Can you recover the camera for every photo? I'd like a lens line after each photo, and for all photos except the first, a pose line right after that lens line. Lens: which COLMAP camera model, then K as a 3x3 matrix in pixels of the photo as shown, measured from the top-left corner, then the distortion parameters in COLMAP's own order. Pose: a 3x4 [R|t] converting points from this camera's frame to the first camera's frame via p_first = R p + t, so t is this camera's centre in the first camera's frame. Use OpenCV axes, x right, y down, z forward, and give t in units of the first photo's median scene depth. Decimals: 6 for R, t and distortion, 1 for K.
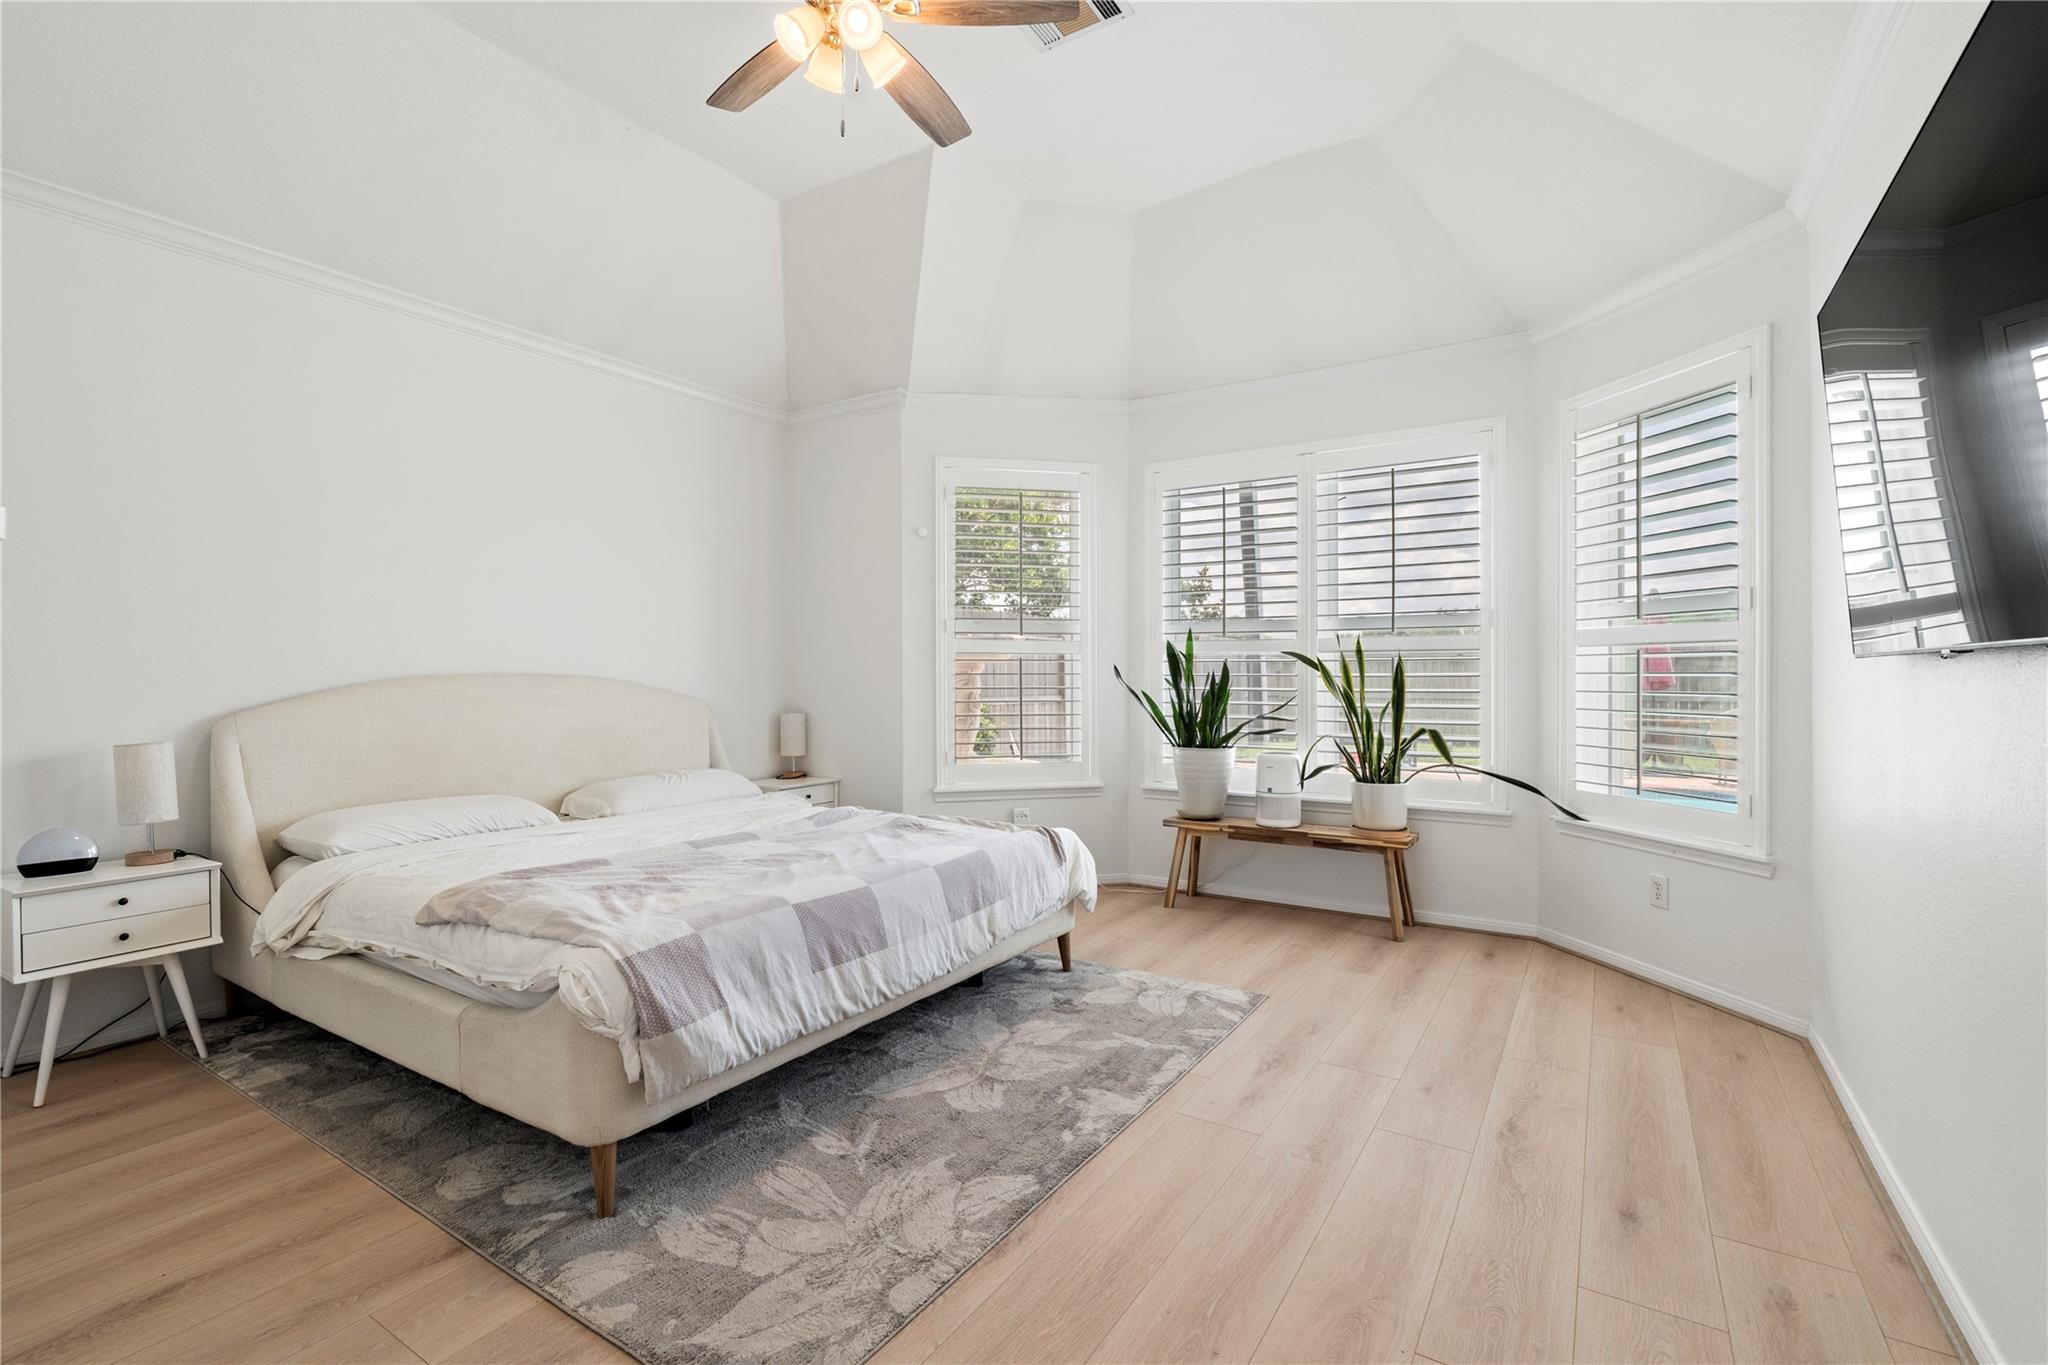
lens RADIAL K [[925.1, 0, 1027.4], [0, 925.1, 686.2], [0, 0, 1]] dist [0.004643, 0.000322]
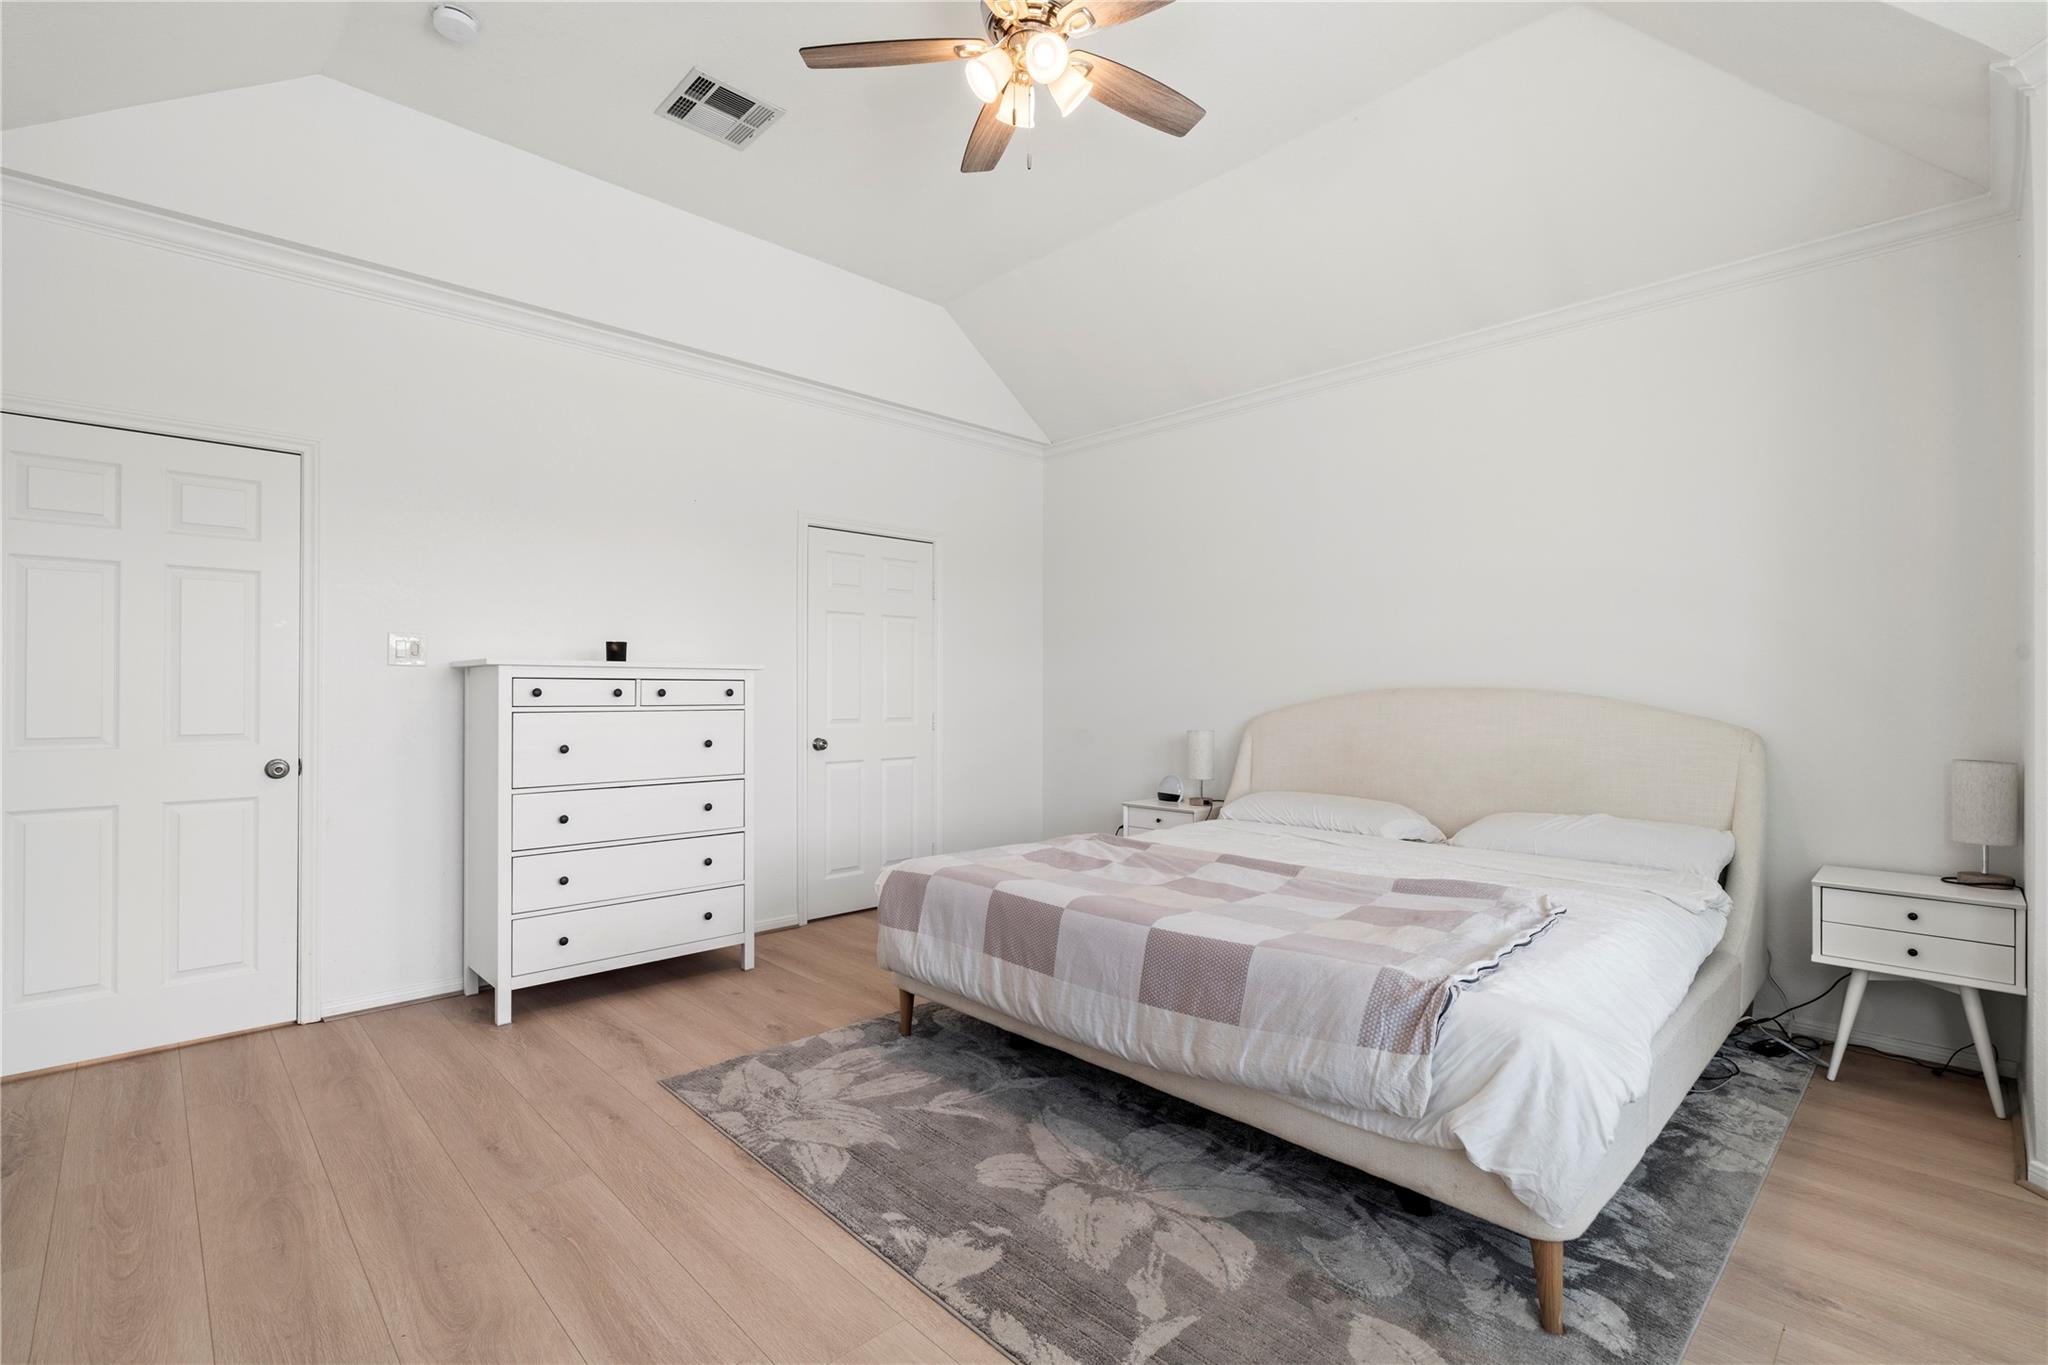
lens RADIAL K [[925.1, 0, 1030.3], [0, 925.1, 680.6], [0, 0, 1]] dist [0.004643, 0.000322]
pose [[-0.234383, -0.006300, -0.972124, 0.781712], [-0.007014, 0.999964, -0.004790, -0.021145], [0.972119, 0.005696, -0.234418, 1.186745]]
